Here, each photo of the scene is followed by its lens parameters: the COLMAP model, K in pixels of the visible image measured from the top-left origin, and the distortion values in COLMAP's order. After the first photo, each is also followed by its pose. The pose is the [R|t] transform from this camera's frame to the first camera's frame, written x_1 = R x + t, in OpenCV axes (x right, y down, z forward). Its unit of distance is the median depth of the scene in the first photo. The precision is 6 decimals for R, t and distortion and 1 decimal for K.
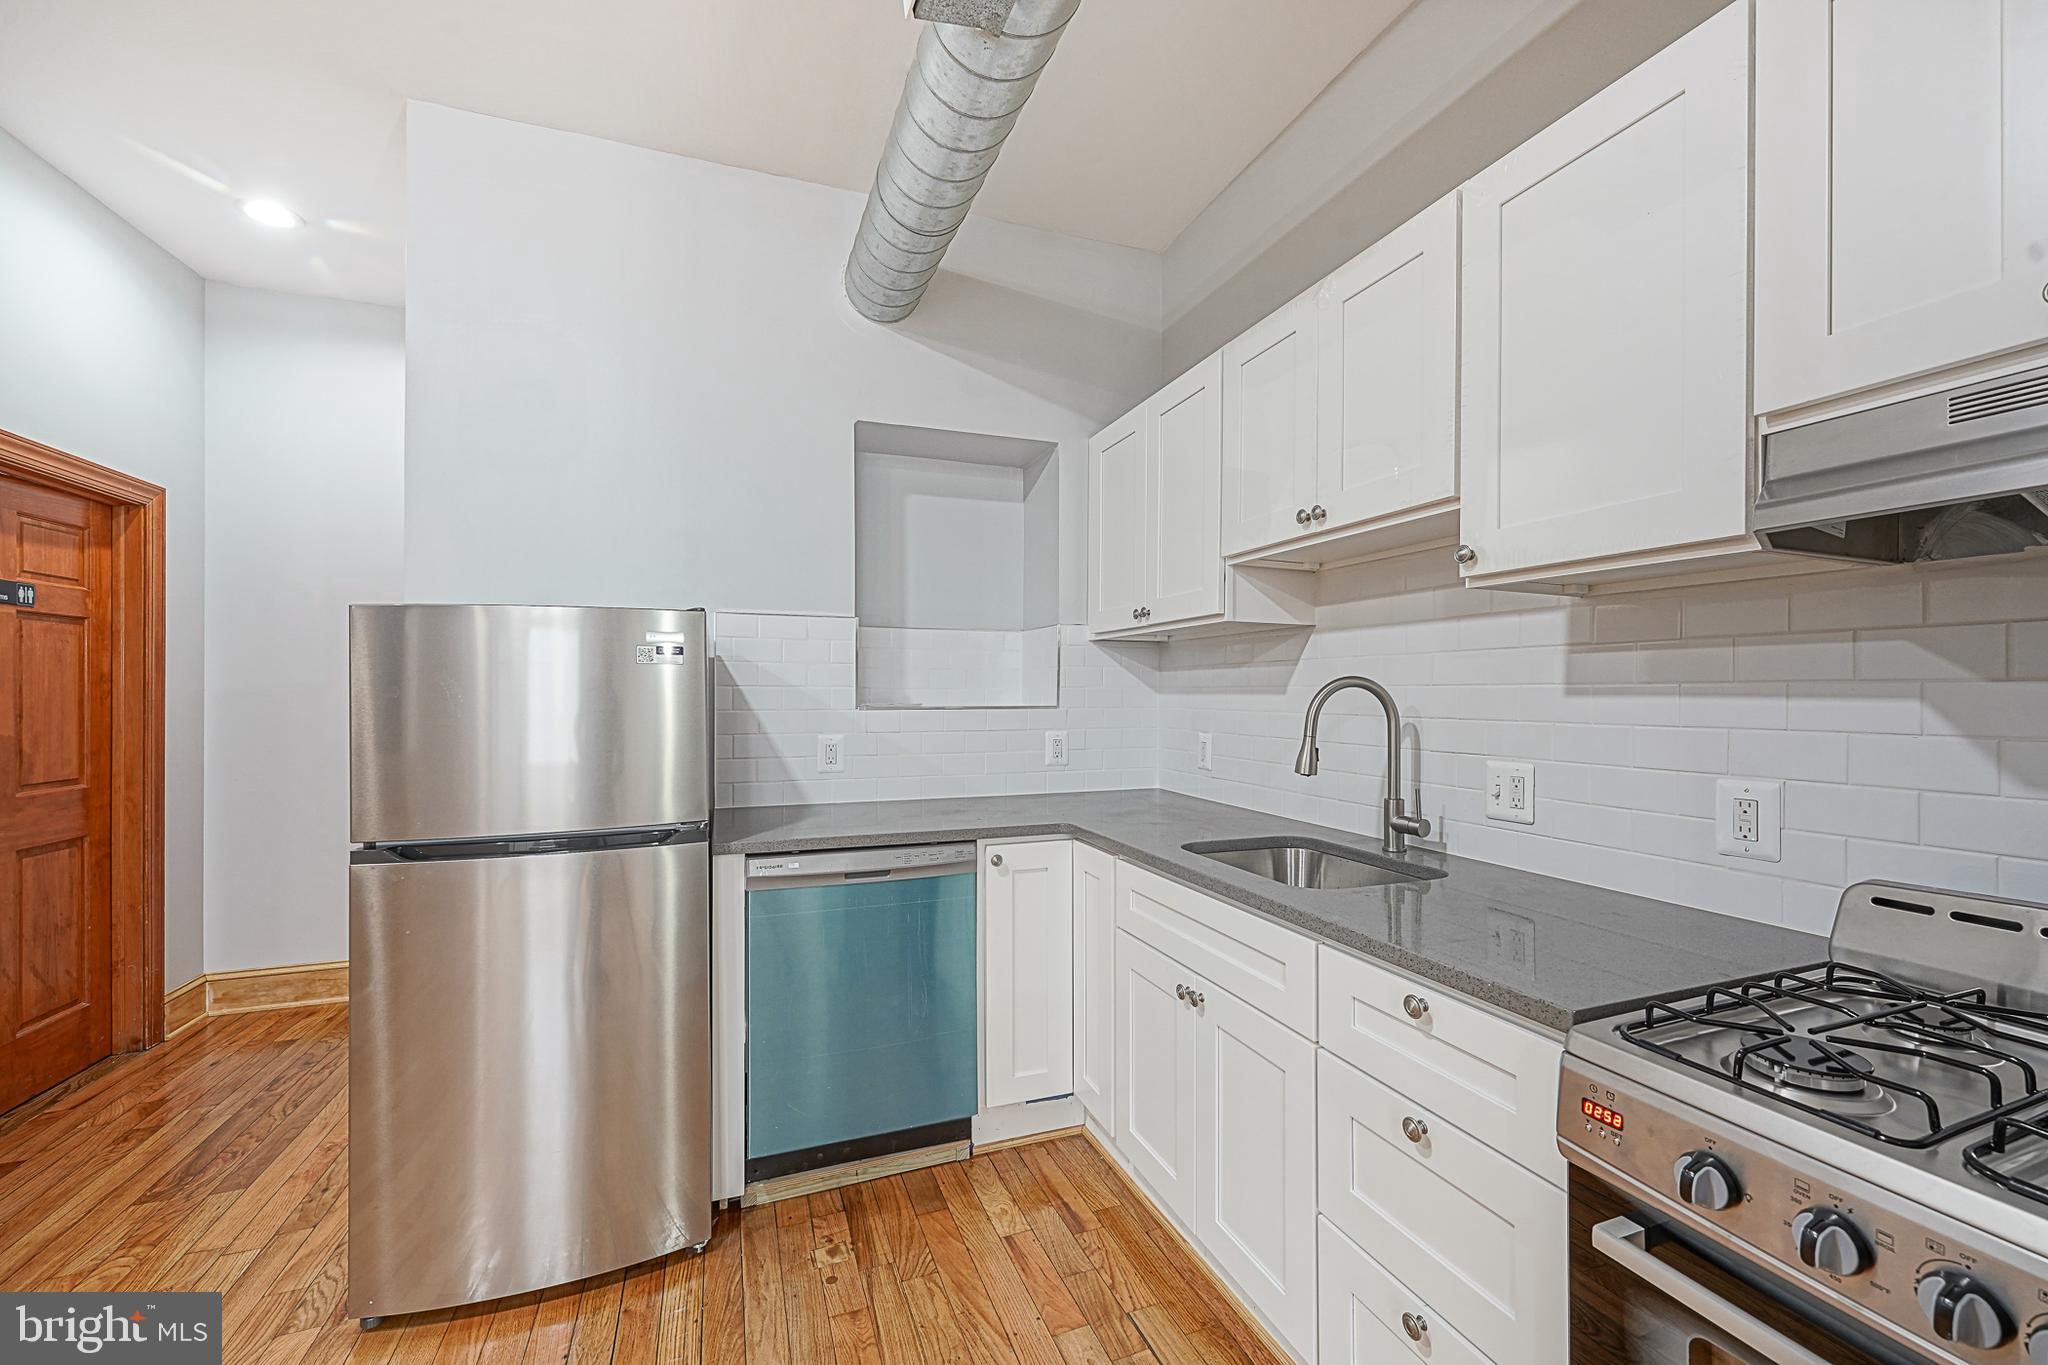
lens RADIAL K [[830.3, 0, 1026.3], [0, 830.3, 686.5], [0, 0, 1]] dist [-0.002625, -0.000088]
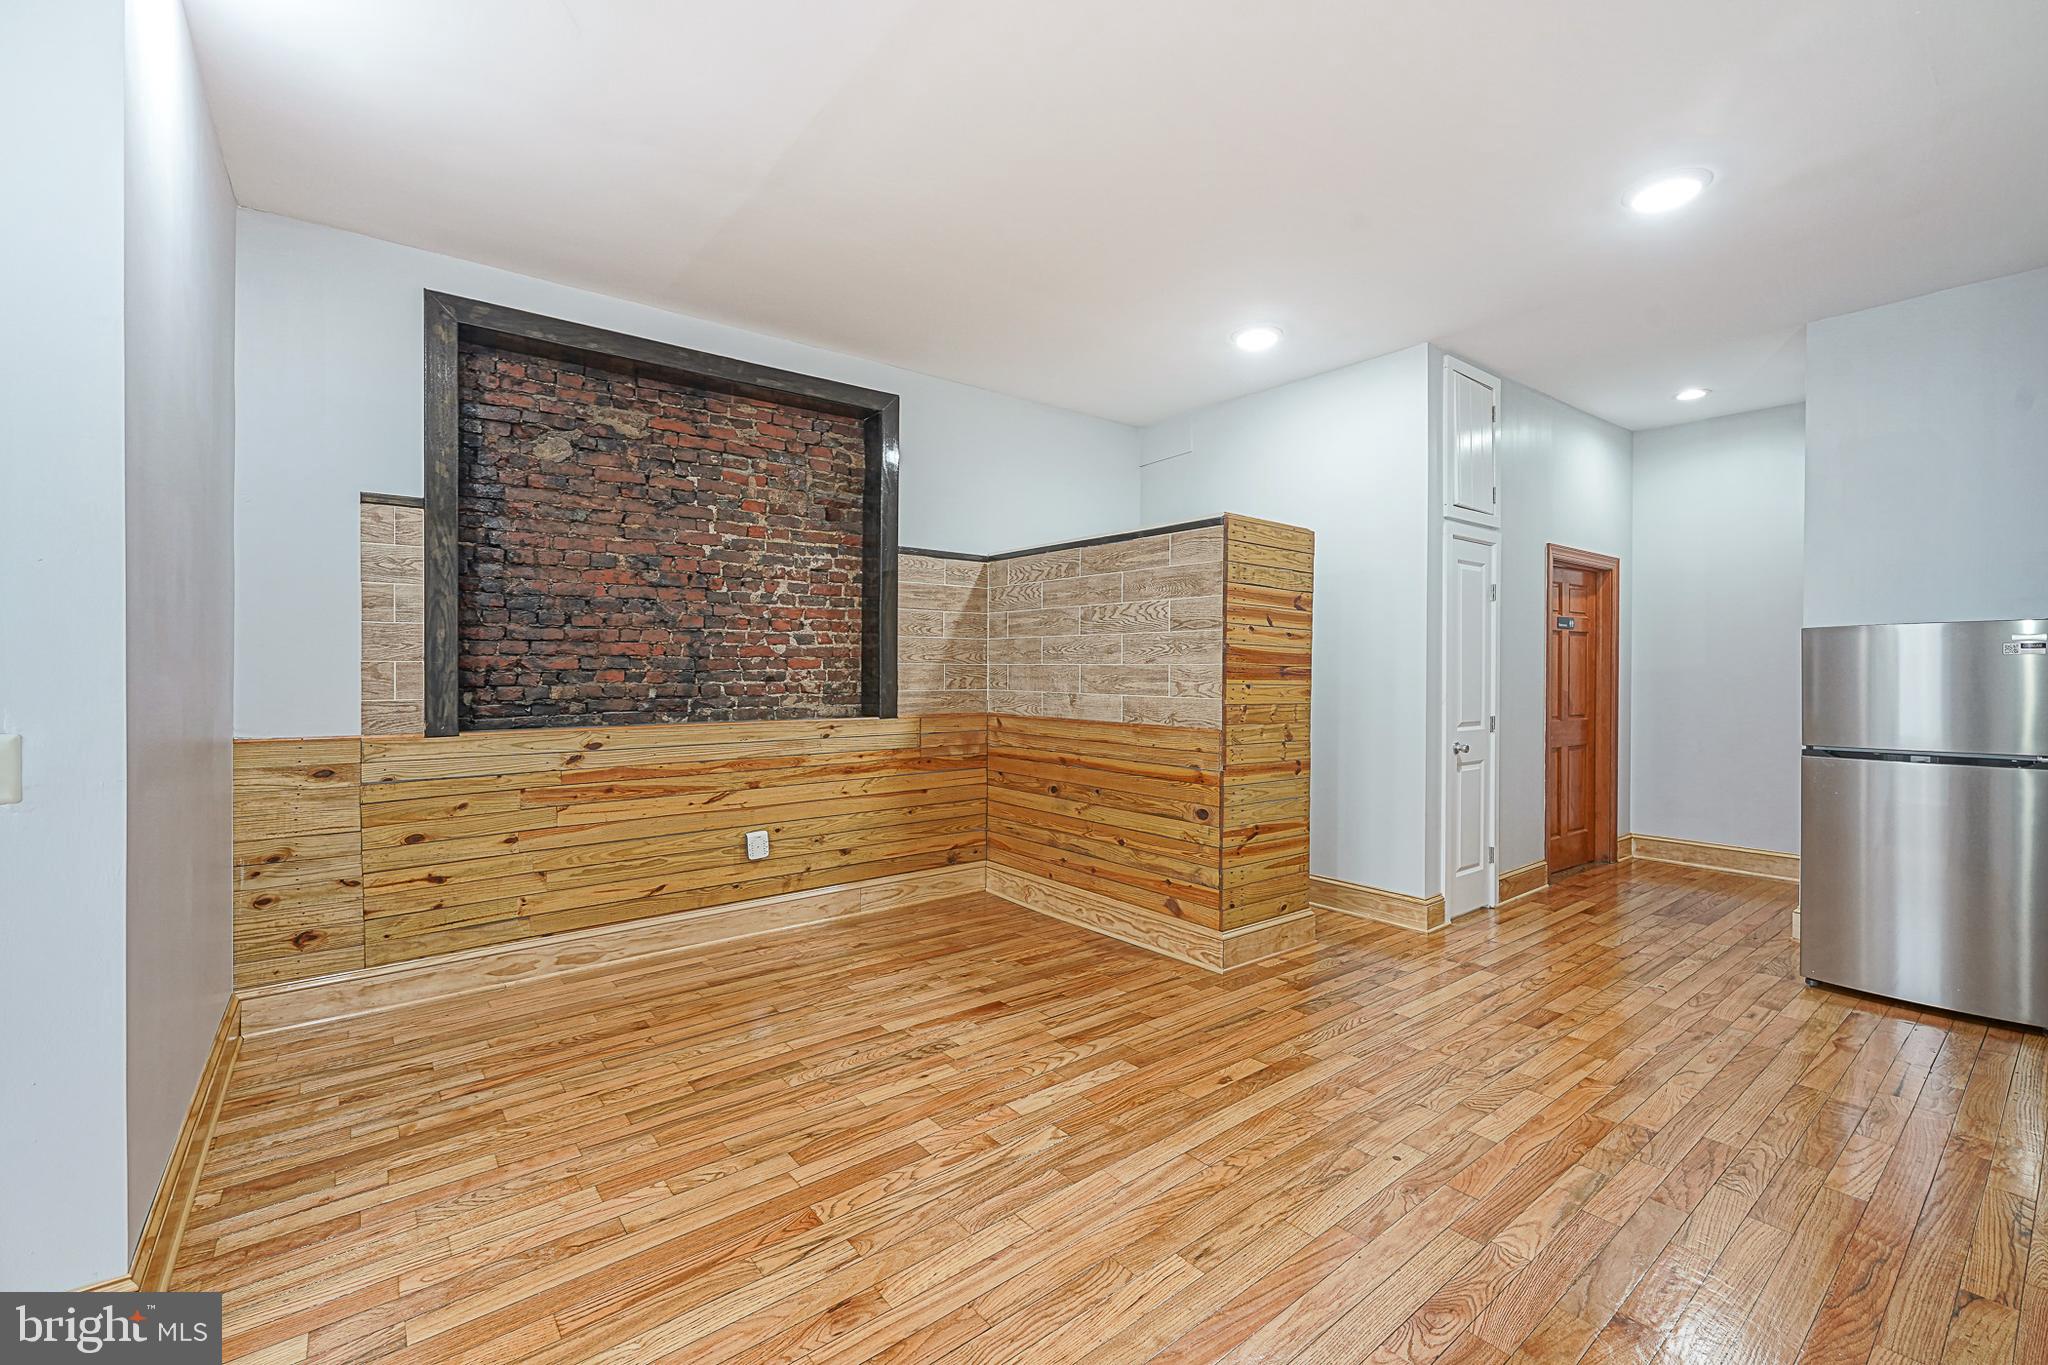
lens RADIAL K [[803.8, 0, 985.0], [0, 803.8, 683.1], [0, 0, 1]] dist [-0.008927, -0.000194]
pose [[0.258341, 0.011244, -0.965988, 0.368410], [0.002584, 0.999921, 0.012330, 0.010772], [0.966050, -0.005682, 0.258292, -0.992894]]
